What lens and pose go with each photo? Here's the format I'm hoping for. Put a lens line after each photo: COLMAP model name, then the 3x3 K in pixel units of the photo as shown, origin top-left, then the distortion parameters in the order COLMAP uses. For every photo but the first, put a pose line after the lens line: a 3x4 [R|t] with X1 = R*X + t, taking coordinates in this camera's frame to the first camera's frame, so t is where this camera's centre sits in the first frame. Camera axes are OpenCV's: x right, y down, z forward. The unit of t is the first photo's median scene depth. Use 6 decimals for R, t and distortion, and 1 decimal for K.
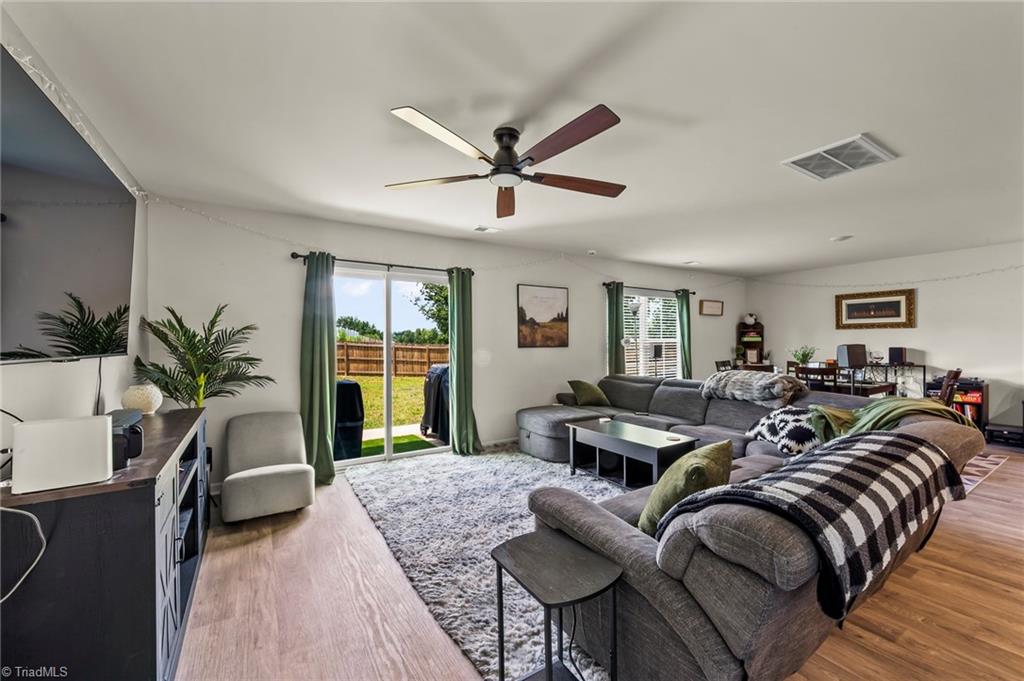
lens RADIAL K [[410.6, 0, 510.6], [0, 410.6, 338.9], [0, 0, 1]] dist [-0.002481, -0.000200]
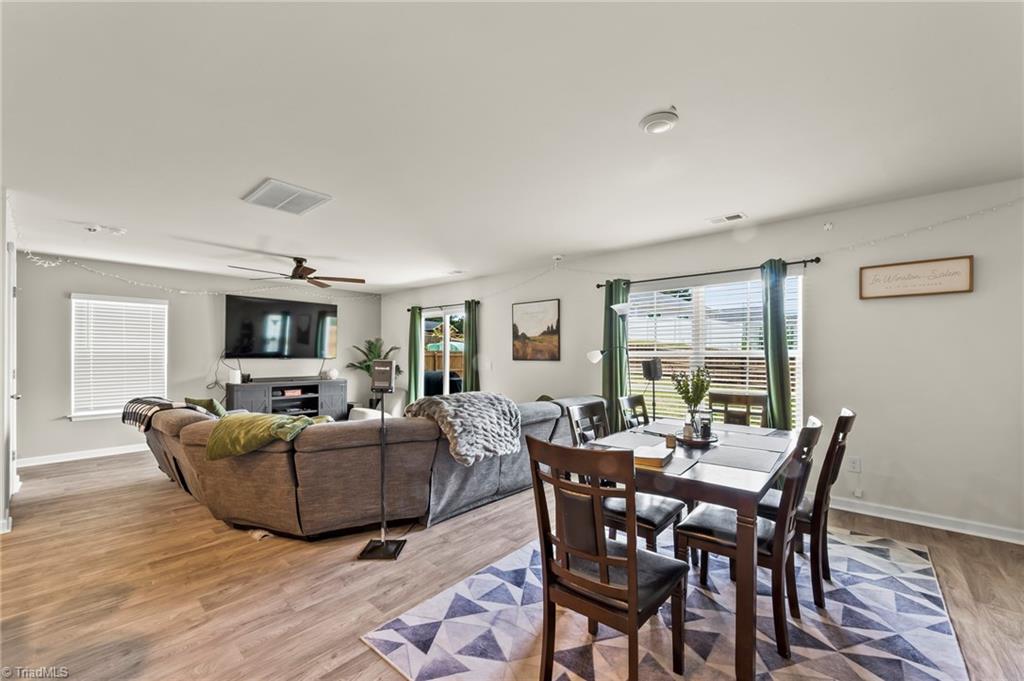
lens RADIAL K [[410.6, 0, 508.8], [0, 410.6, 348.0], [0, 0, 1]] dist [-0.002481, -0.000200]
pose [[0.290587, -0.013692, -0.956751, 1.061315], [0.001289, 0.999902, -0.013918, 0.003650], [0.956848, 0.002811, 0.290576, 0.639123]]
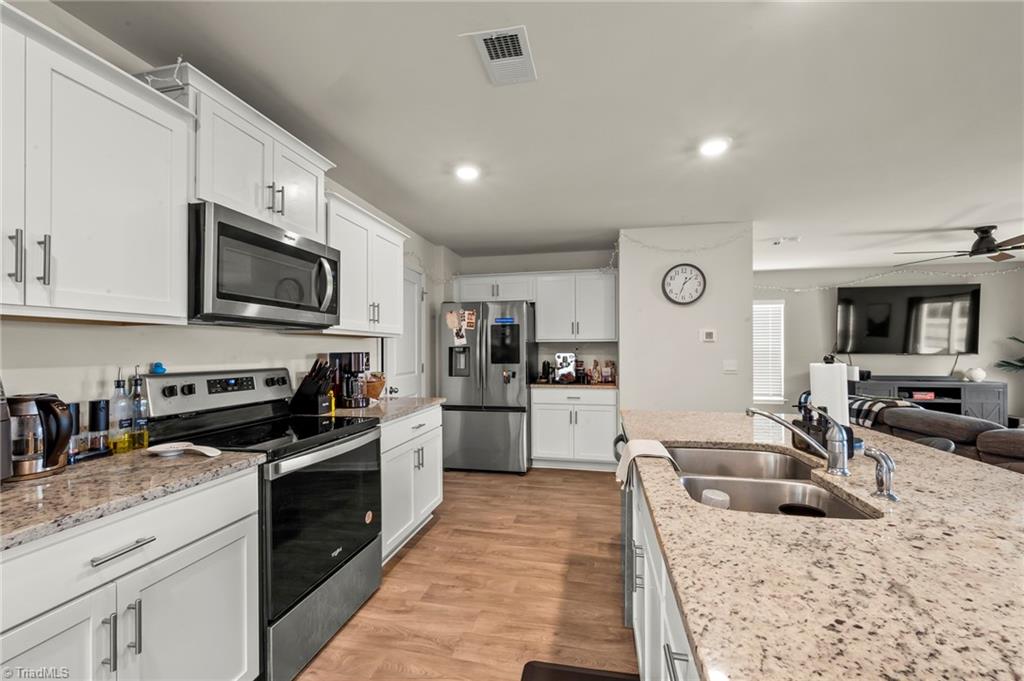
lens RADIAL K [[410.6, 0, 516.0], [0, 410.6, 346.6], [0, 0, 1]] dist [-0.002481, -0.000200]
pose [[-0.686359, -0.002317, -0.727259, 1.114277], [0.004410, 0.999963, -0.007349, 0.001839], [0.727250, -0.008252, -0.686323, 0.438555]]
